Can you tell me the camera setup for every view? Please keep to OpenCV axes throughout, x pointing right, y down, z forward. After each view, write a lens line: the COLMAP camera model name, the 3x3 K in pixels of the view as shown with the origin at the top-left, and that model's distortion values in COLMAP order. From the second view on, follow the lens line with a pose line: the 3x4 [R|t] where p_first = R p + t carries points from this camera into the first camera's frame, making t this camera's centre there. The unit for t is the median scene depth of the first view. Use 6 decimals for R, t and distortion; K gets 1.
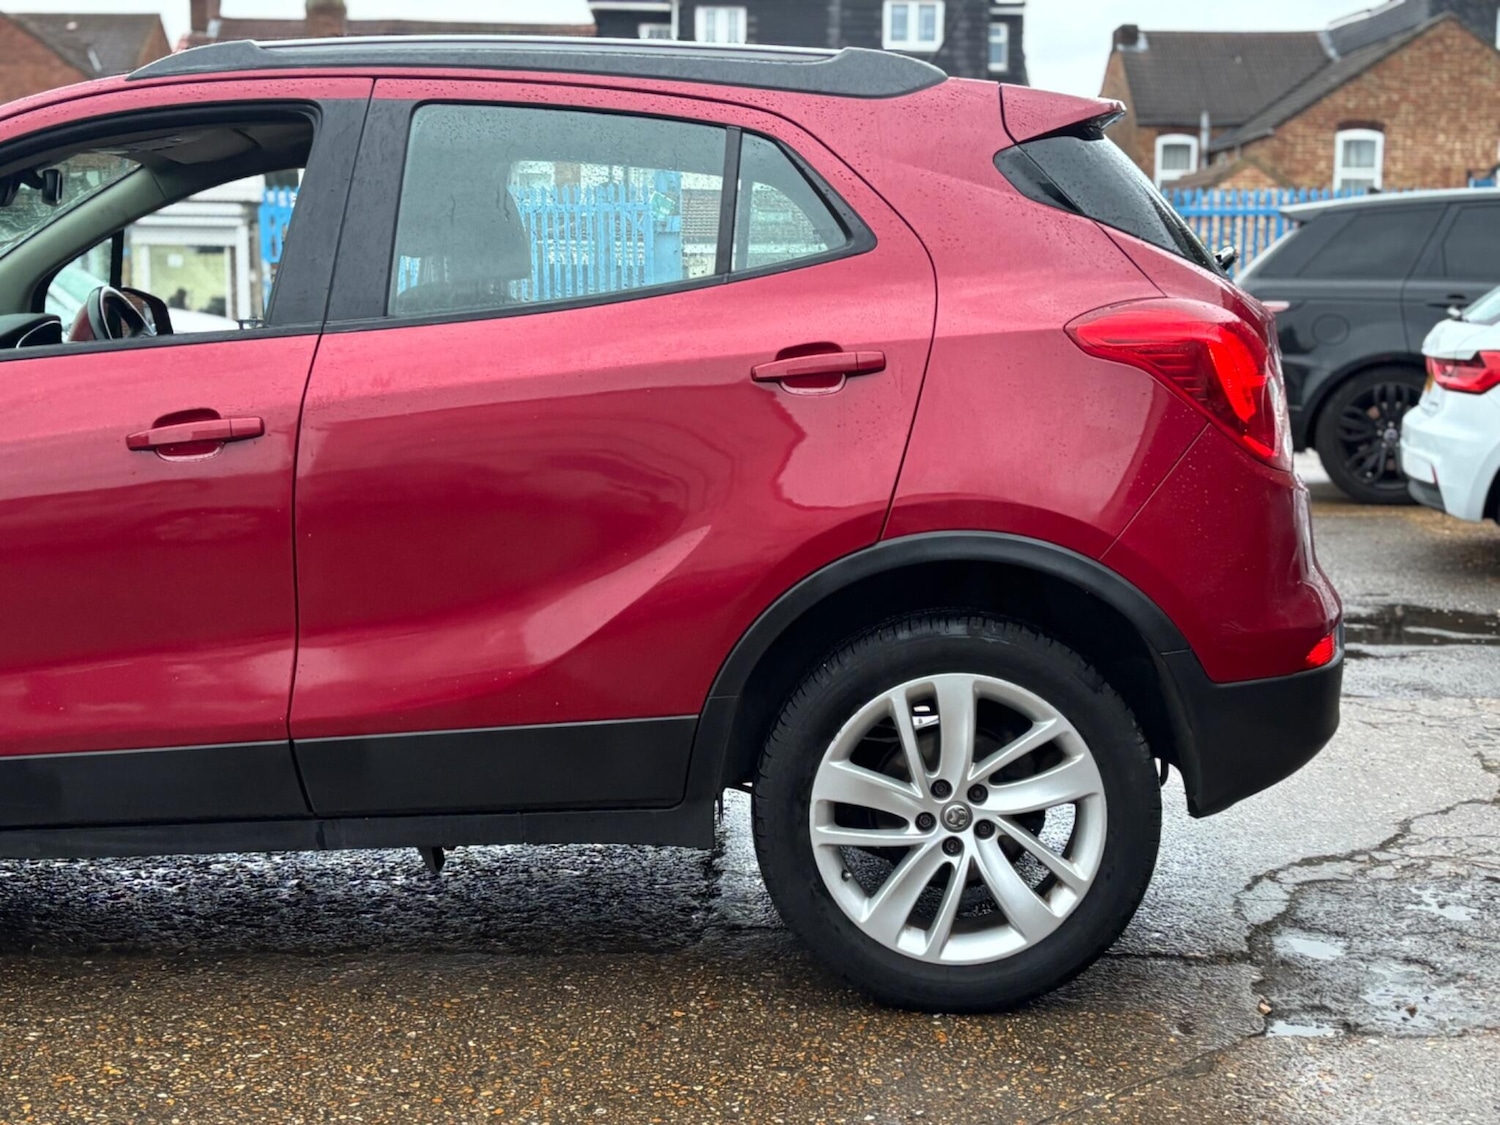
lens RADIAL K [[2240.5, 0, 753.6], [0, 2240.5, 582.6], [0, 0, 1]] dist [0.232801, -0.846451]
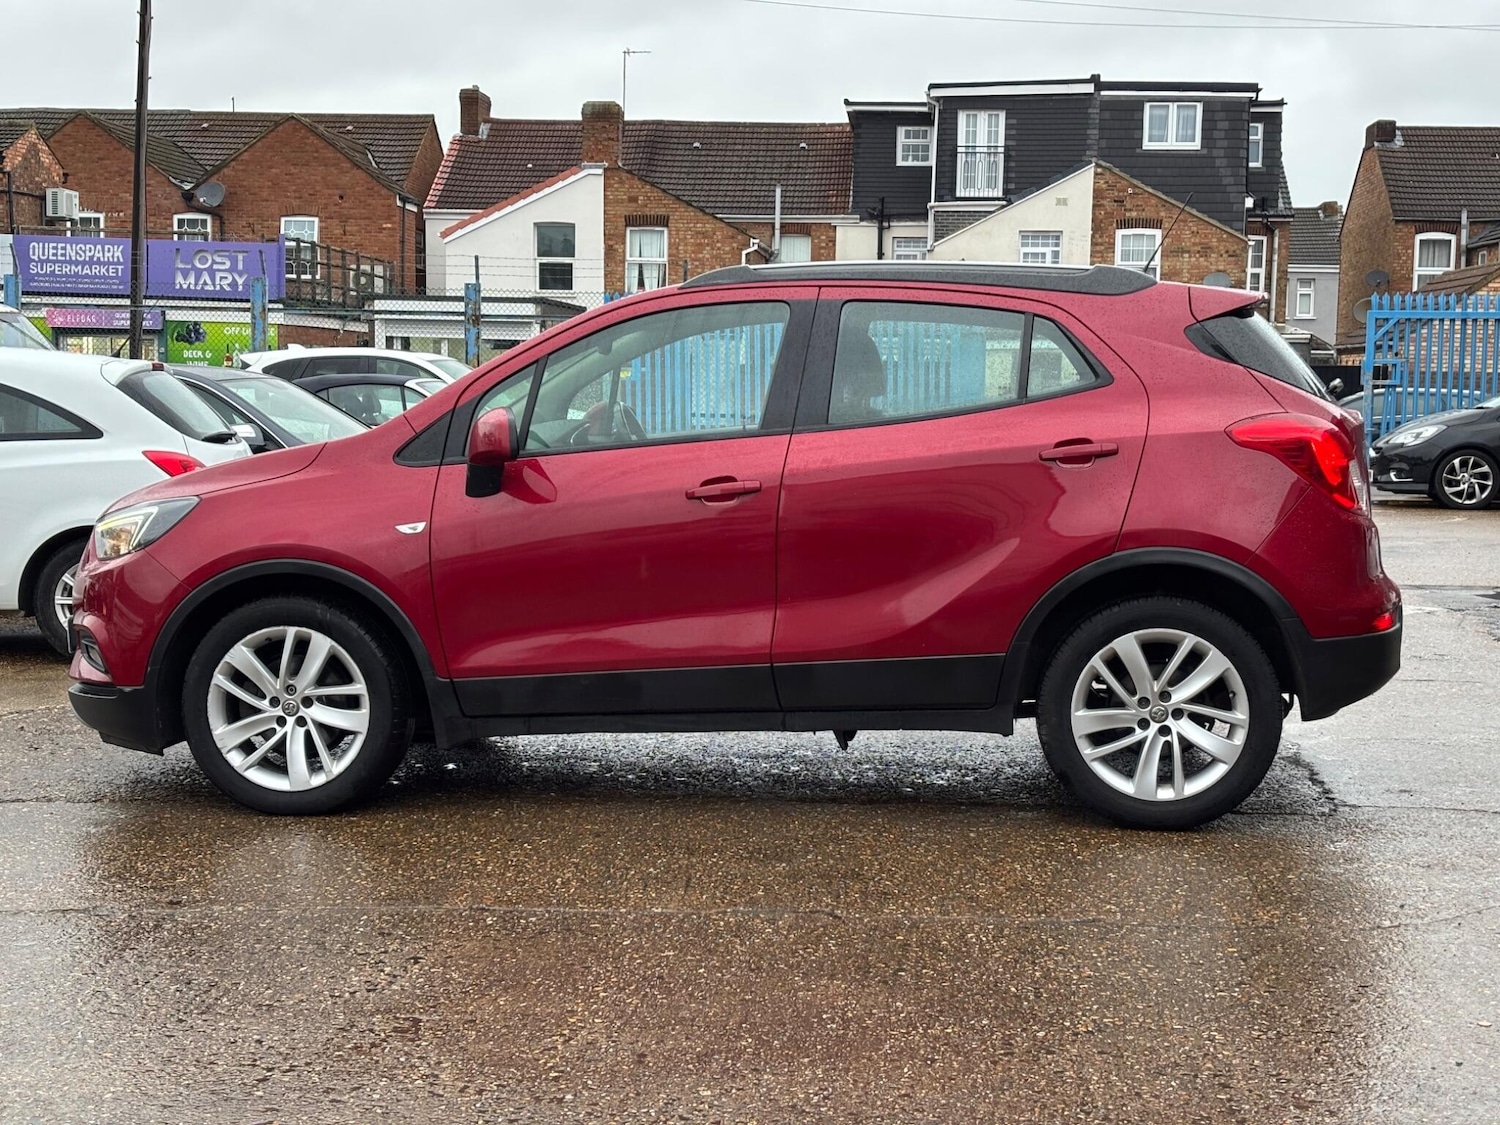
lens RADIAL K [[2240.5, 0, 753.6], [0, 2240.5, 582.6], [0, 0, 1]] dist [0.232801, -0.846451]
pose [[0.995468, 0.010191, -0.094554, -0.052522], [-0.013844, 0.999180, -0.038061, 0.069646], [0.094088, 0.039197, 0.994792, -0.705543]]
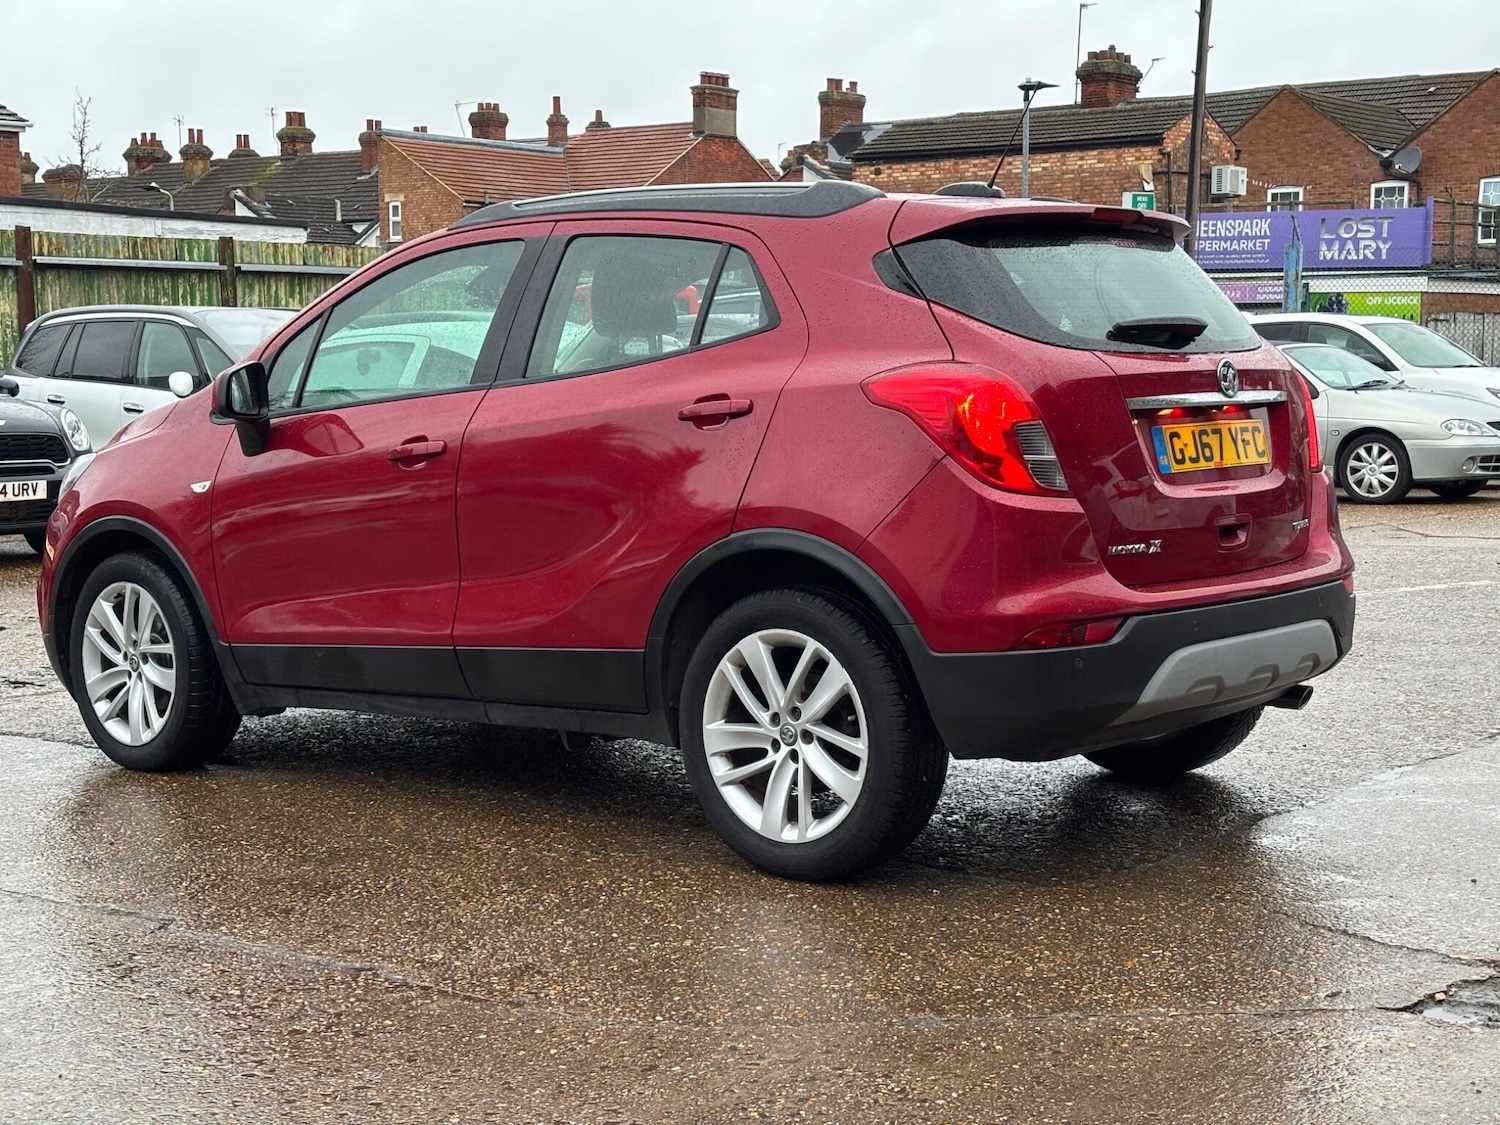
lens RADIAL K [[2240.5, 0, 753.6], [0, 2240.5, 582.6], [0, 0, 1]] dist [0.232801, -0.846451]
pose [[0.773060, 0.051840, -0.632211, 0.901786], [-0.069216, 0.997598, -0.002836, 0.014468], [0.630545, 0.045951, 0.774791, -0.078544]]
